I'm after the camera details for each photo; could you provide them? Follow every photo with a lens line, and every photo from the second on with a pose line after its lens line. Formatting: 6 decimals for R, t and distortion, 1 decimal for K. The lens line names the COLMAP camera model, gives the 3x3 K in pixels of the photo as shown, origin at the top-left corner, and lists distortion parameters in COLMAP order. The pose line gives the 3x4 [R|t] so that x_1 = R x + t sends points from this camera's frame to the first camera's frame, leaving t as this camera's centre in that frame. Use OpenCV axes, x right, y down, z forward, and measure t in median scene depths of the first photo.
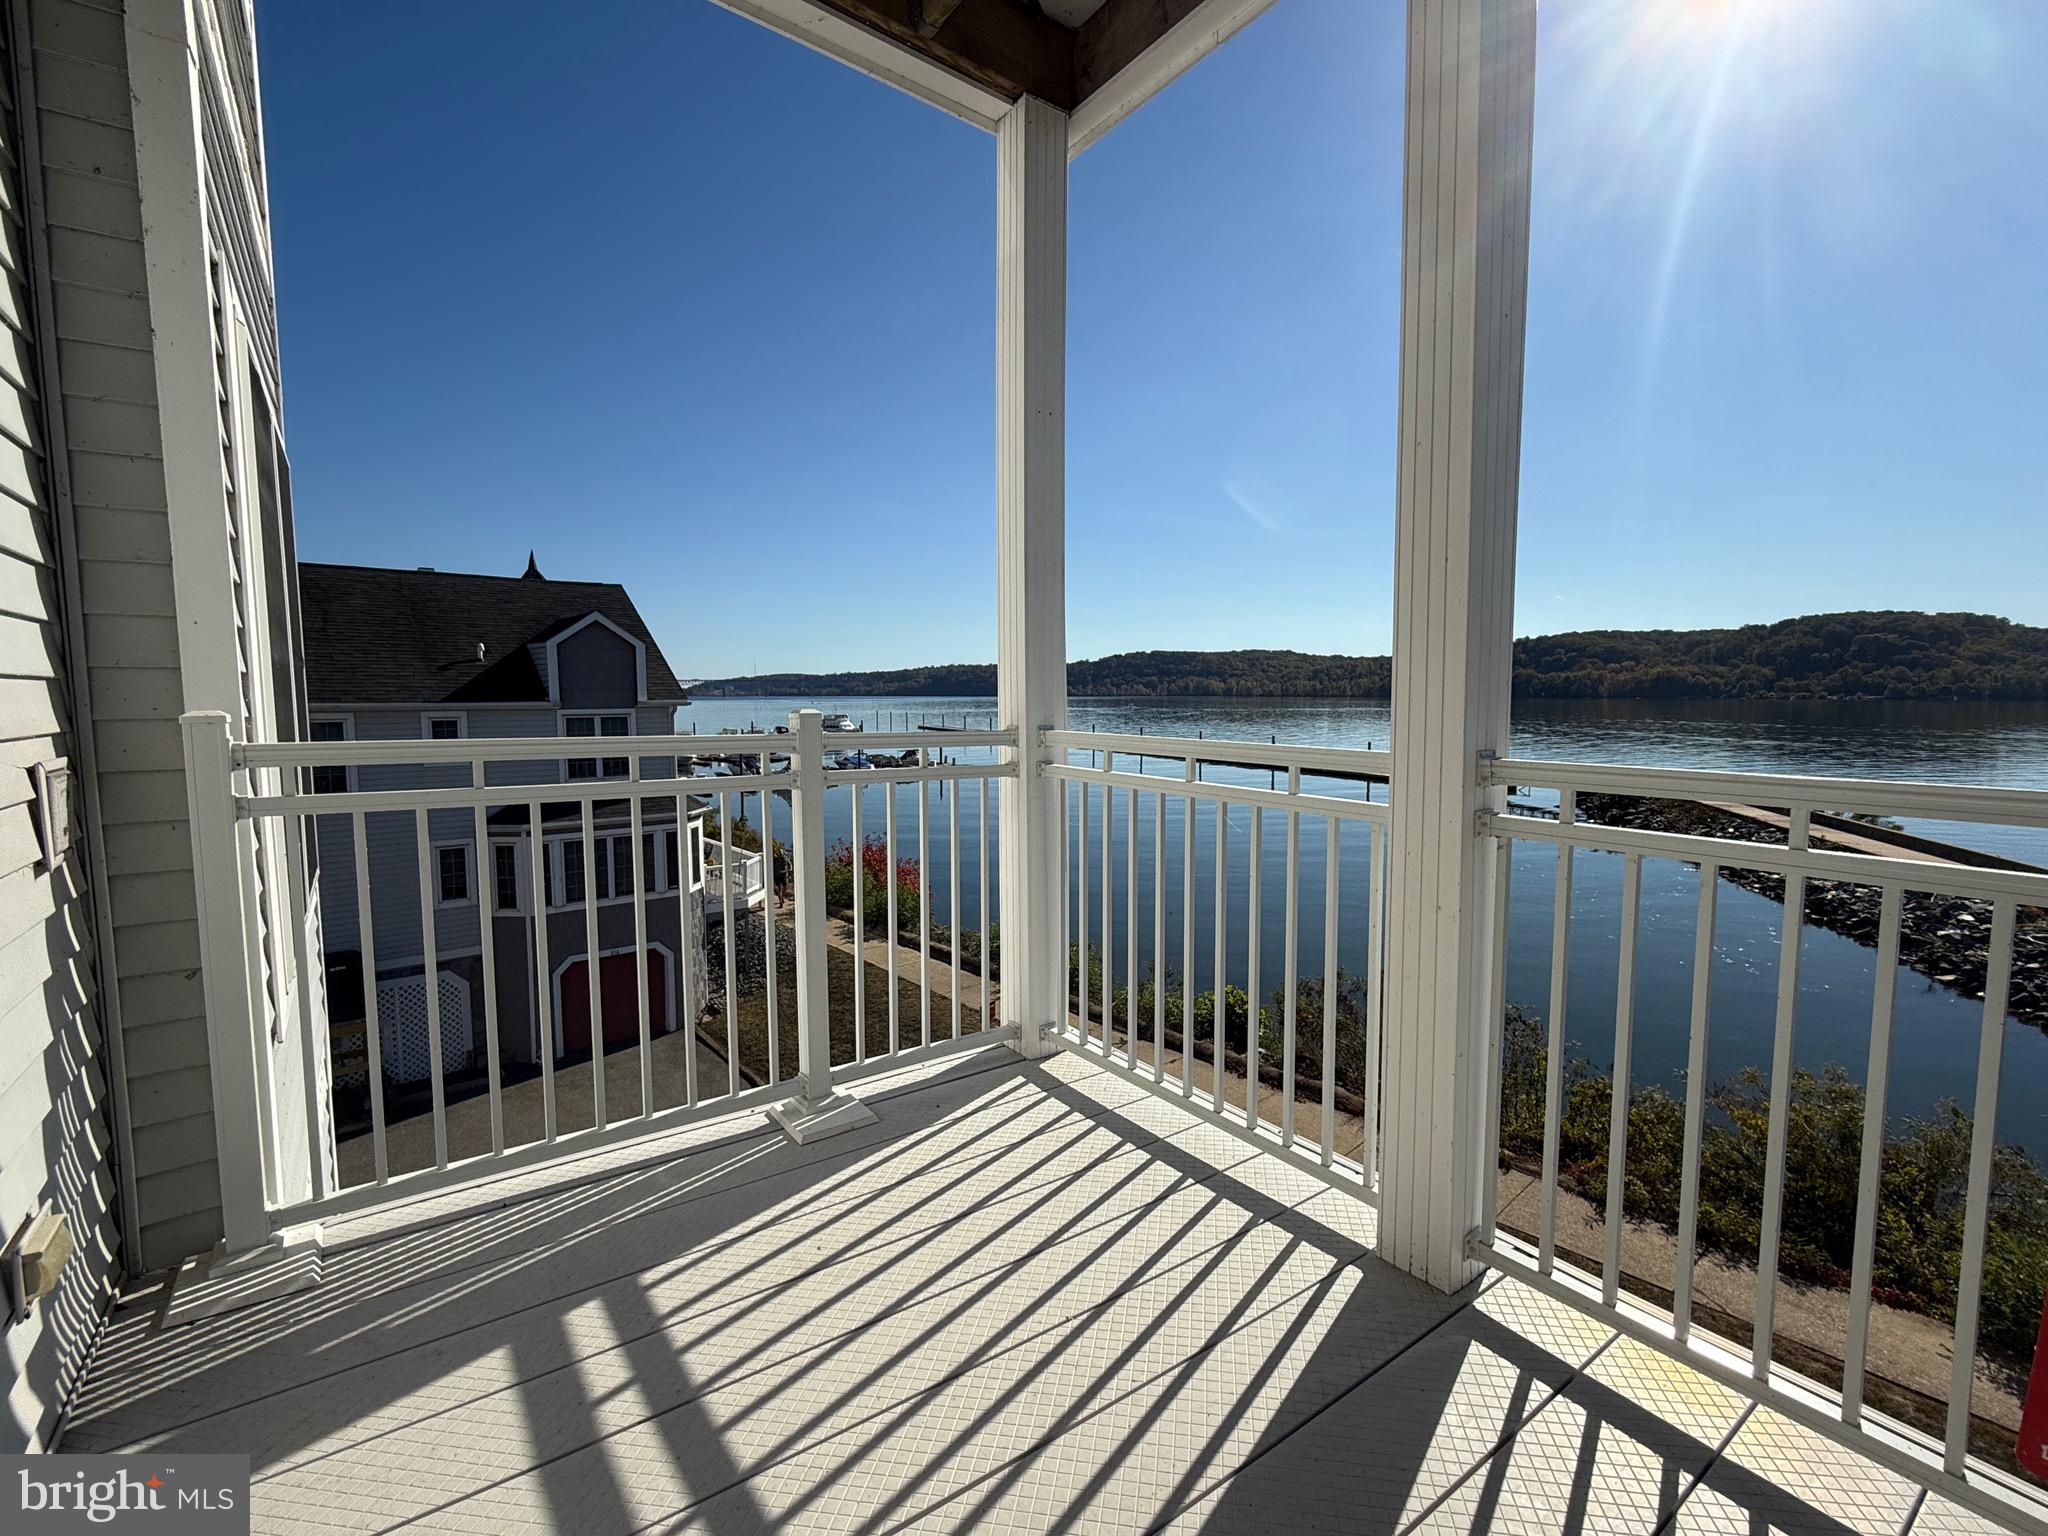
lens RADIAL K [[922.2, 0, 1024.0], [0, 922.2, 768.0], [0, 0, 1]] dist [0.001775, 0.000456]
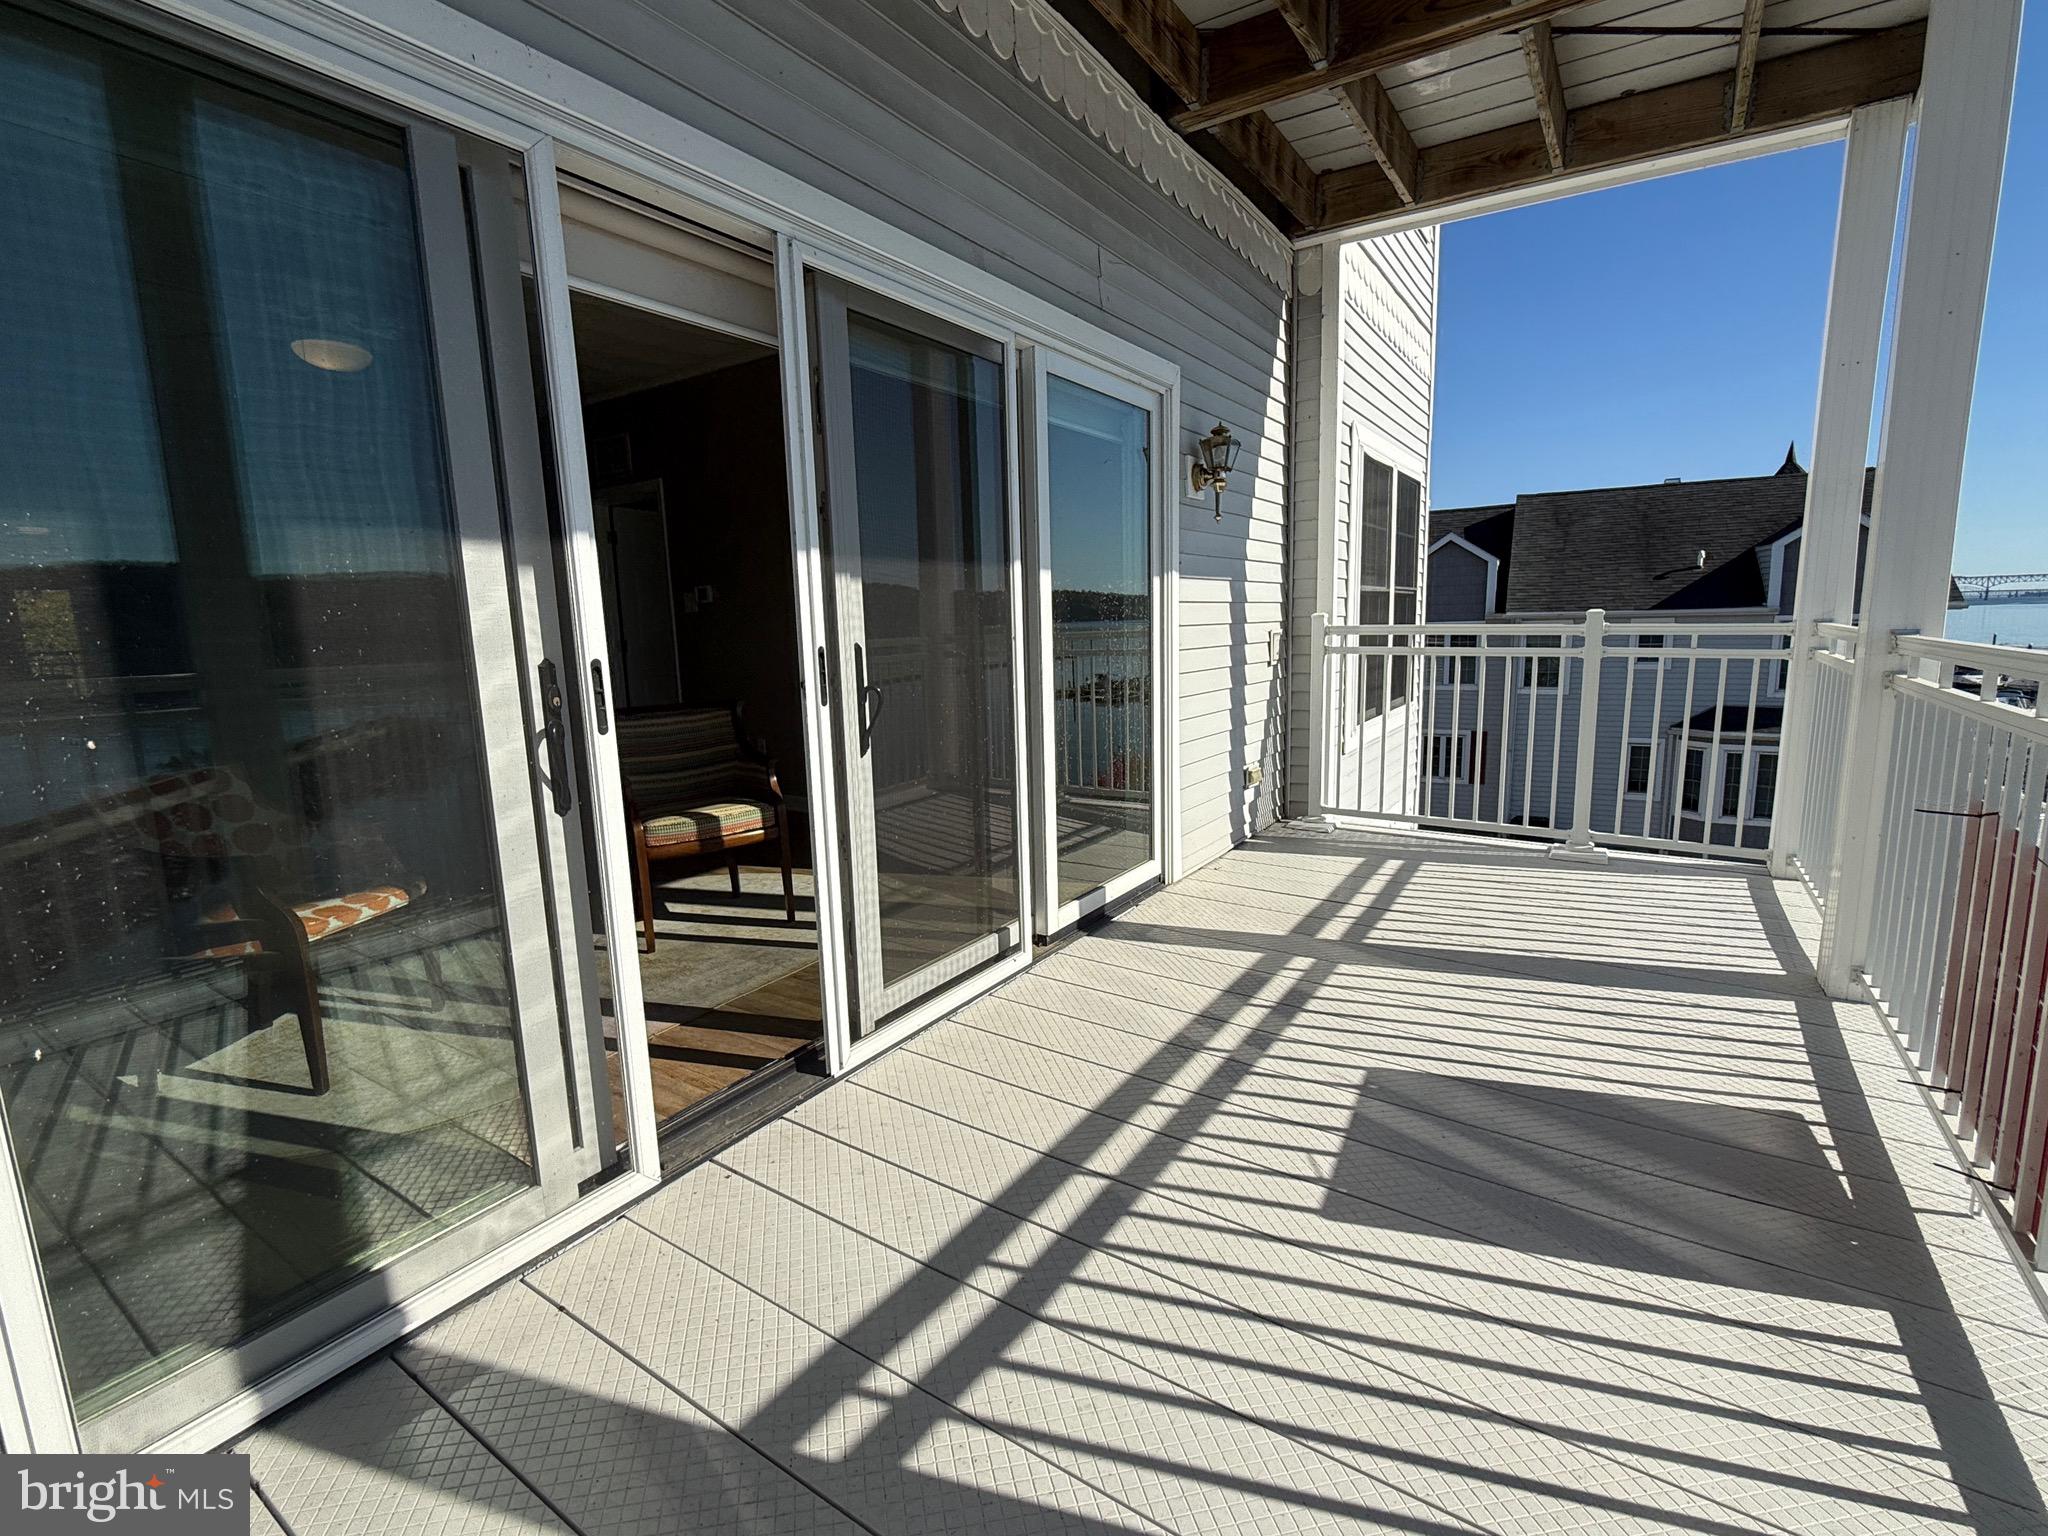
lens RADIAL K [[922.2, 0, 1024.0], [0, 922.2, 768.0], [0, 0, 1]] dist [0.001775, 0.000456]
pose [[0.356056, 0.142676, -0.923508, 1.060025], [-0.051883, 0.989769, 0.132910, 0.056593], [0.933023, 0.000591, 0.359816, -0.604856]]
